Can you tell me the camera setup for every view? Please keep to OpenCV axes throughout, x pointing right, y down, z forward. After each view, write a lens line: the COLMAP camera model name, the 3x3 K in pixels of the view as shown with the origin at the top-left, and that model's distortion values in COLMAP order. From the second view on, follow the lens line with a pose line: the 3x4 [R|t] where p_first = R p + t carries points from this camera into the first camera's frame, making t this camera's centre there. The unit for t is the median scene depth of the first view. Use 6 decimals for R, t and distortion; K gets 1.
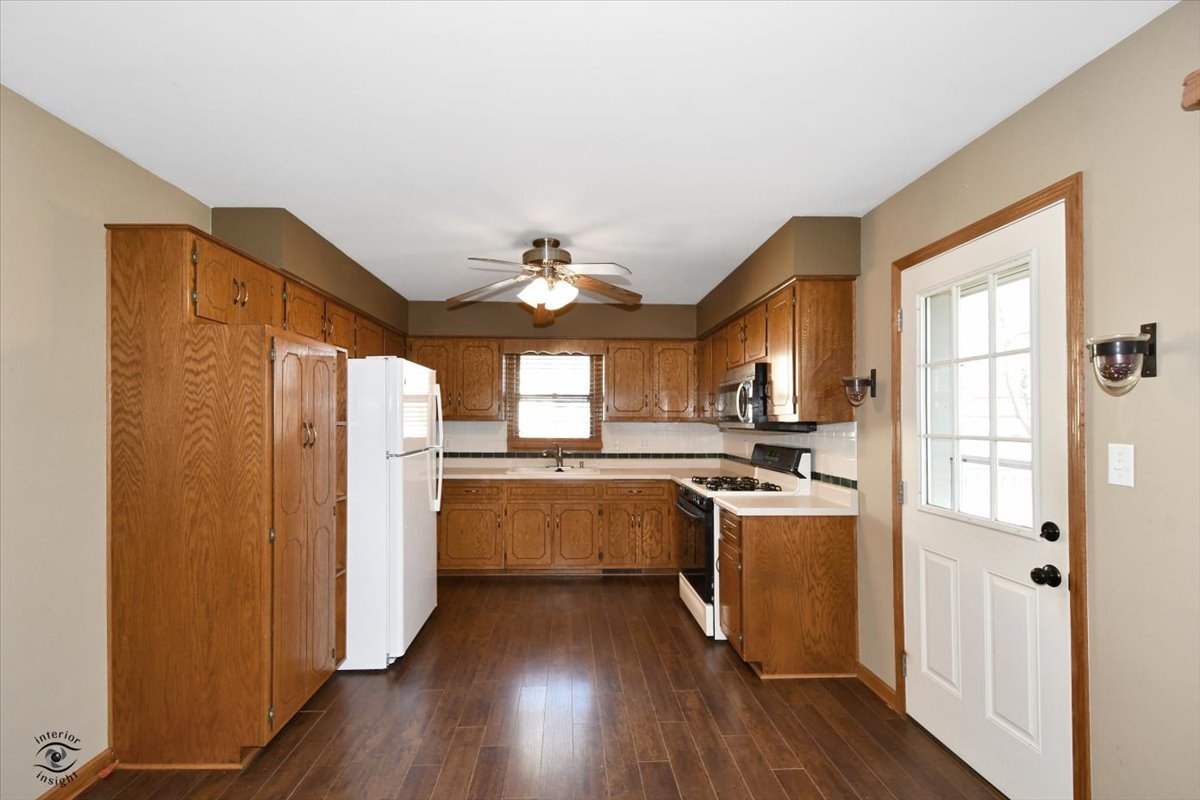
lens RADIAL K [[534.2, 0, 594.3], [0, 534.2, 414.4], [0, 0, 1]] dist [0.022327, -0.021746]
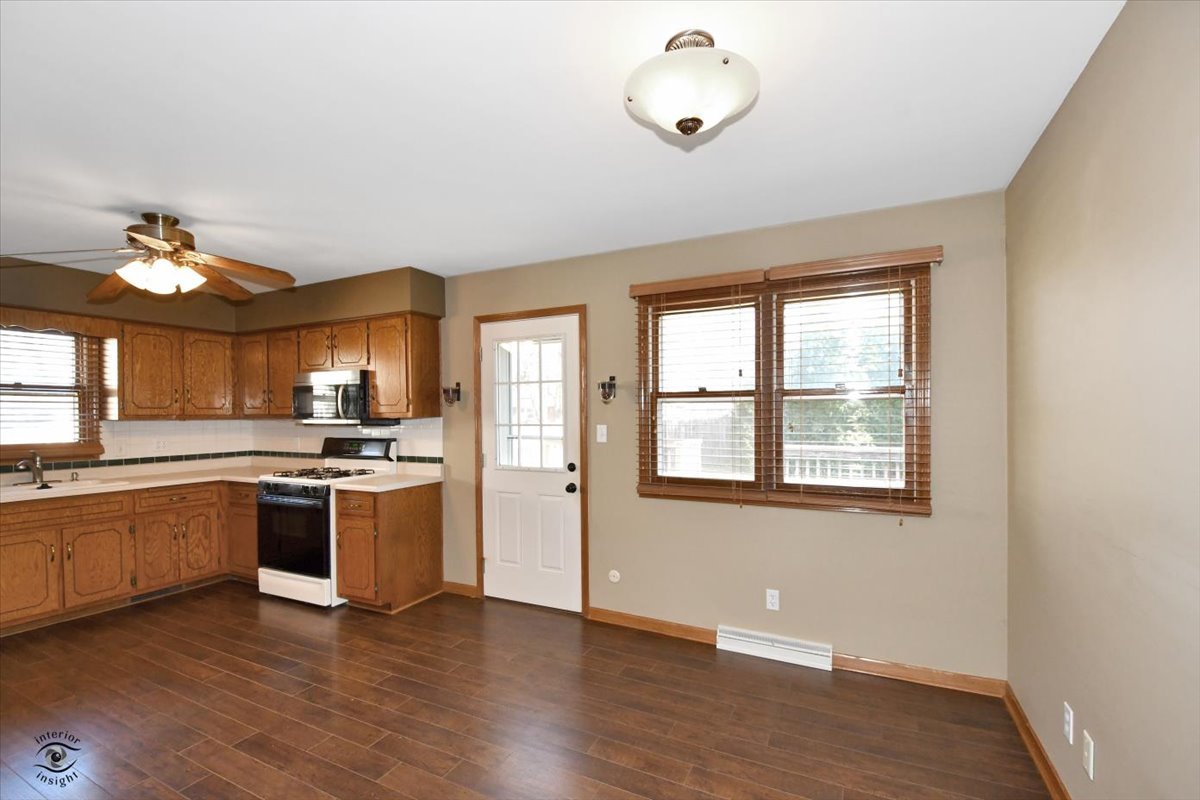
lens RADIAL K [[534.2, 0, 594.3], [0, 534.2, 414.4], [0, 0, 1]] dist [0.022327, -0.021746]
pose [[0.467393, -0.005835, 0.884030, -0.534328], [-0.001505, 0.999972, 0.007395, -0.004616], [-0.884048, -0.004787, 0.467371, -0.039635]]
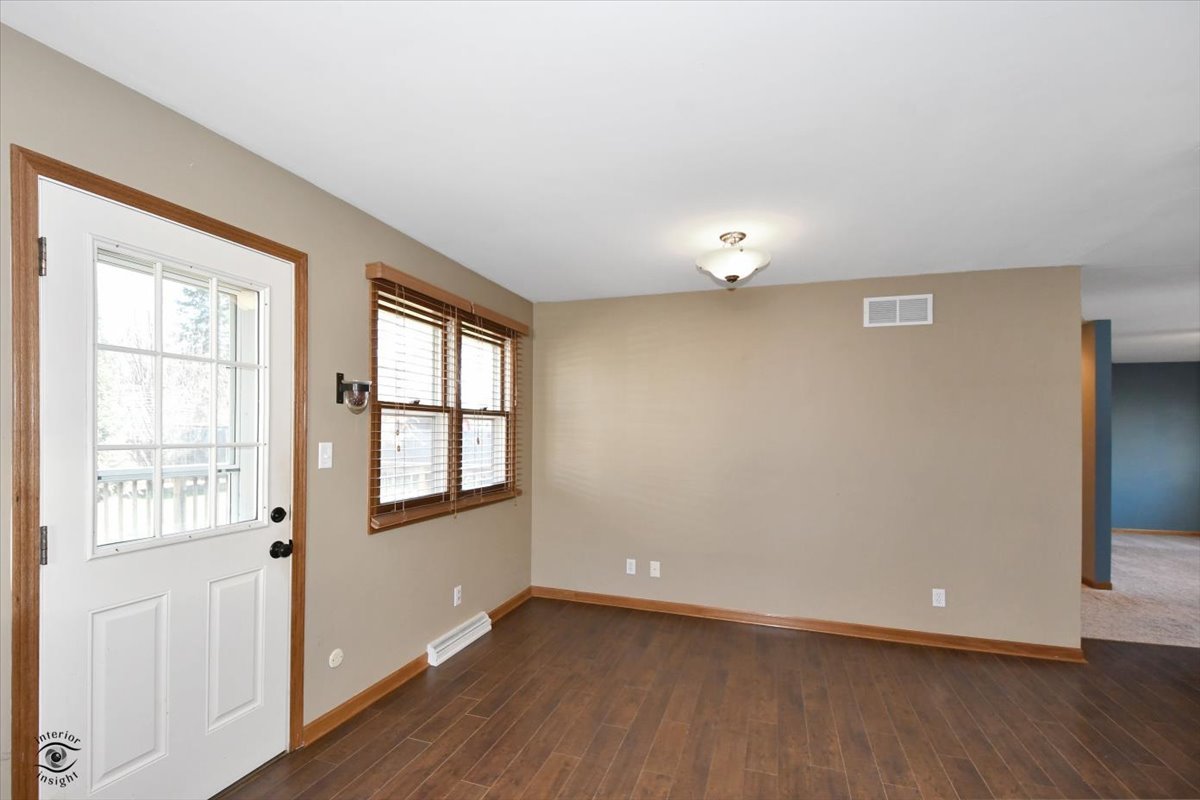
lens RADIAL K [[534.2, 0, 594.3], [0, 534.2, 414.4], [0, 0, 1]] dist [0.022327, -0.021746]
pose [[-0.940345, -0.020262, 0.339618, -0.154857], [-0.034486, 0.998760, -0.035897, -0.000209], [-0.338470, -0.045467, -0.939878, 1.052251]]
